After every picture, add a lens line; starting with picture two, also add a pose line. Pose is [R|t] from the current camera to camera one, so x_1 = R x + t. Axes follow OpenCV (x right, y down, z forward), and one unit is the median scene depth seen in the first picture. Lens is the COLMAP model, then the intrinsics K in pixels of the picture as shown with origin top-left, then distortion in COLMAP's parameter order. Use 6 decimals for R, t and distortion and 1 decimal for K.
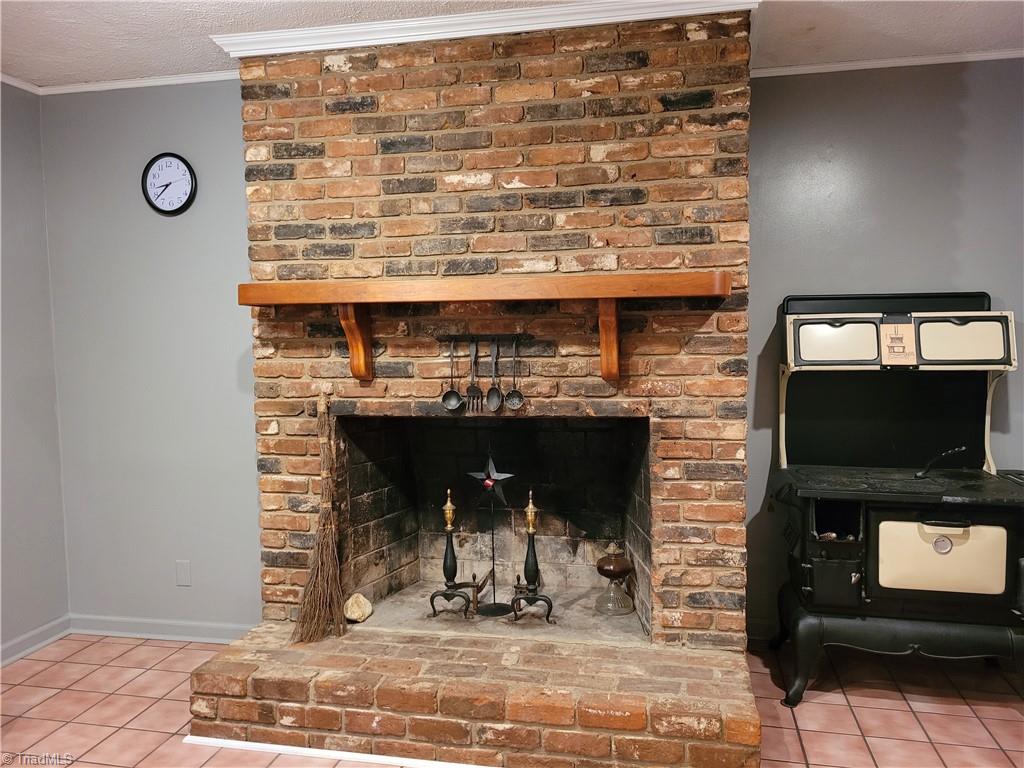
lens RADIAL K [[767.6, 0, 510.8], [0, 767.6, 383.7], [0, 0, 1]] dist [0.057052, -0.033935]
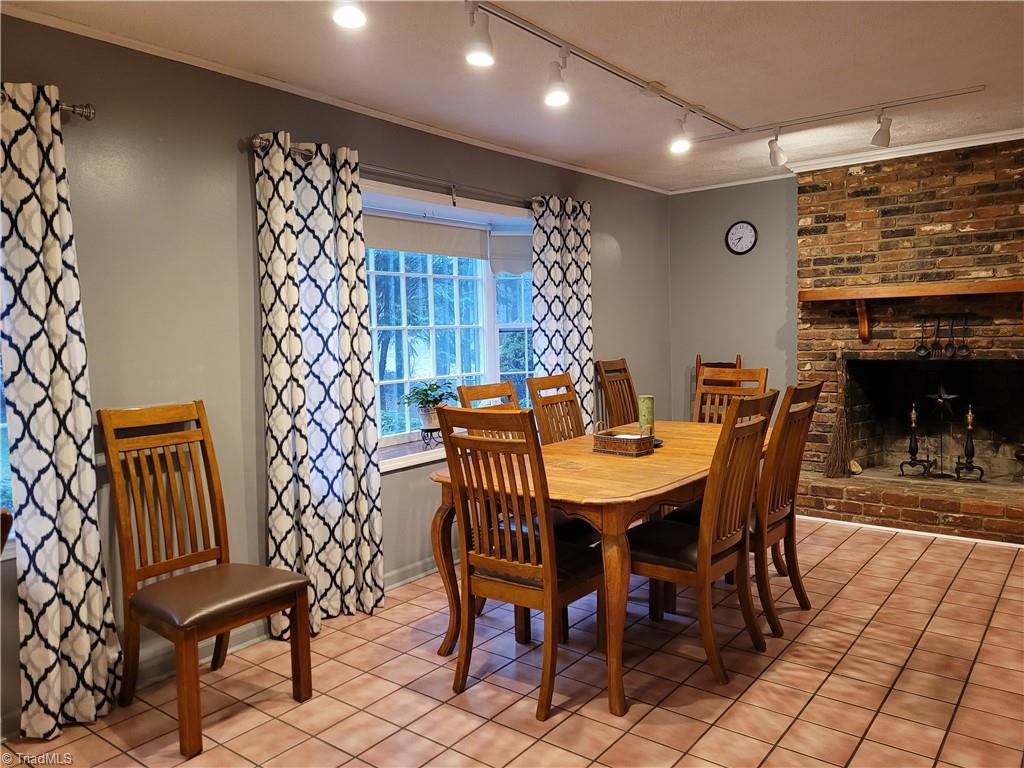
lens RADIAL K [[767.6, 0, 510.5], [0, 767.6, 382.9], [0, 0, 1]] dist [0.057052, -0.033935]
pose [[0.905711, 0.018581, -0.423488, -0.176369], [-0.014723, 0.999815, 0.012380, 0.088845], [0.423639, -0.004977, 0.905817, -1.065052]]
